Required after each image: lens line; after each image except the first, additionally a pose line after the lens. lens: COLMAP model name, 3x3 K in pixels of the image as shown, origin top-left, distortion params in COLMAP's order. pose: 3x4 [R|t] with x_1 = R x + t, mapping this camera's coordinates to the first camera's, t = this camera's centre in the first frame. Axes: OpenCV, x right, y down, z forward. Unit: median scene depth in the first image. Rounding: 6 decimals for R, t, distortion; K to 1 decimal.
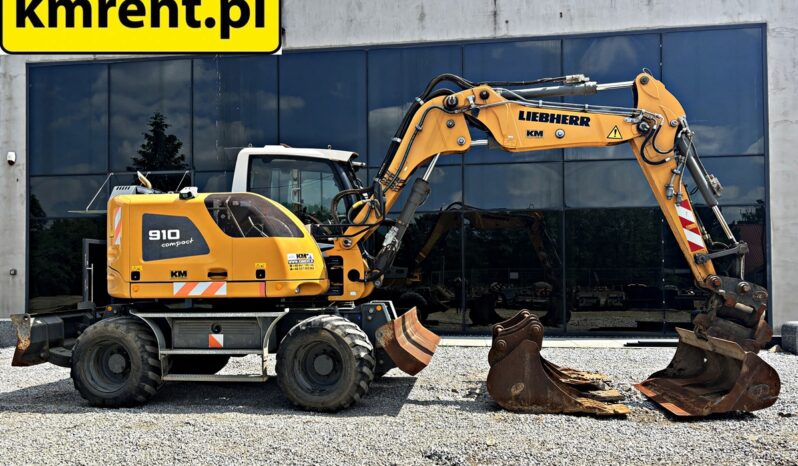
lens RADIAL K [[647.3, 0, 364.4], [0, 647.3, 258.2], [0, 0, 1]] dist [0.047871, -0.046745]
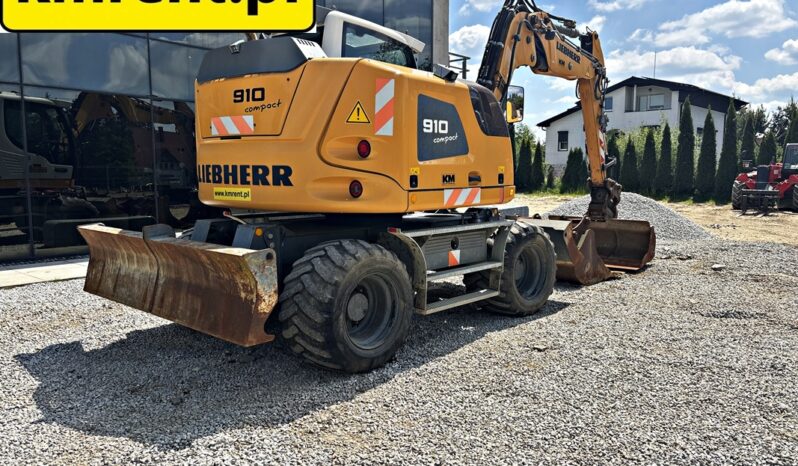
lens RADIAL K [[603.0, 0, 402.3], [0, 603.0, 248.4], [0, 0, 1]] dist [0.046300, -0.055417]
pose [[0.526116, -0.099550, 0.844566, -0.917381], [-0.027923, 0.990567, 0.134153, 0.011029], [-0.849954, -0.094163, 0.518374, 0.644020]]
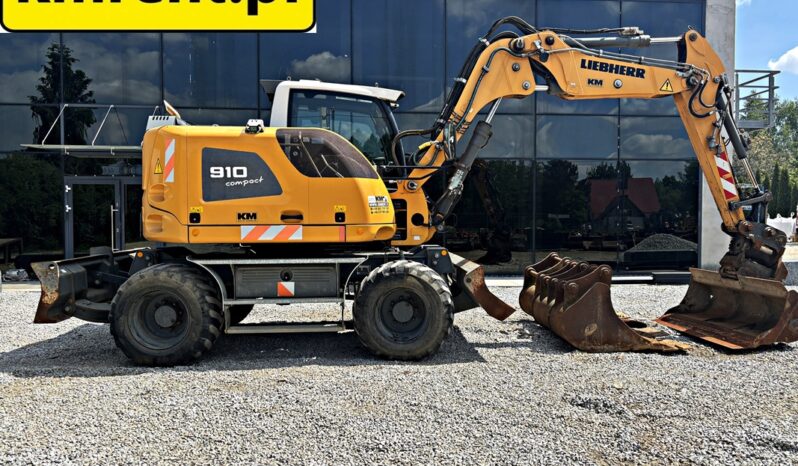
lens RADIAL K [[597.5, 0, 399.0], [0, 597.5, 233.0], [0, 0, 1]] dist [0.036668, -0.006008]
pose [[0.973157, 0.000938, 0.230141, -0.264650], [-0.012416, 0.998749, 0.048431, 0.004371], [-0.229808, -0.049988, 0.971951, 0.139123]]
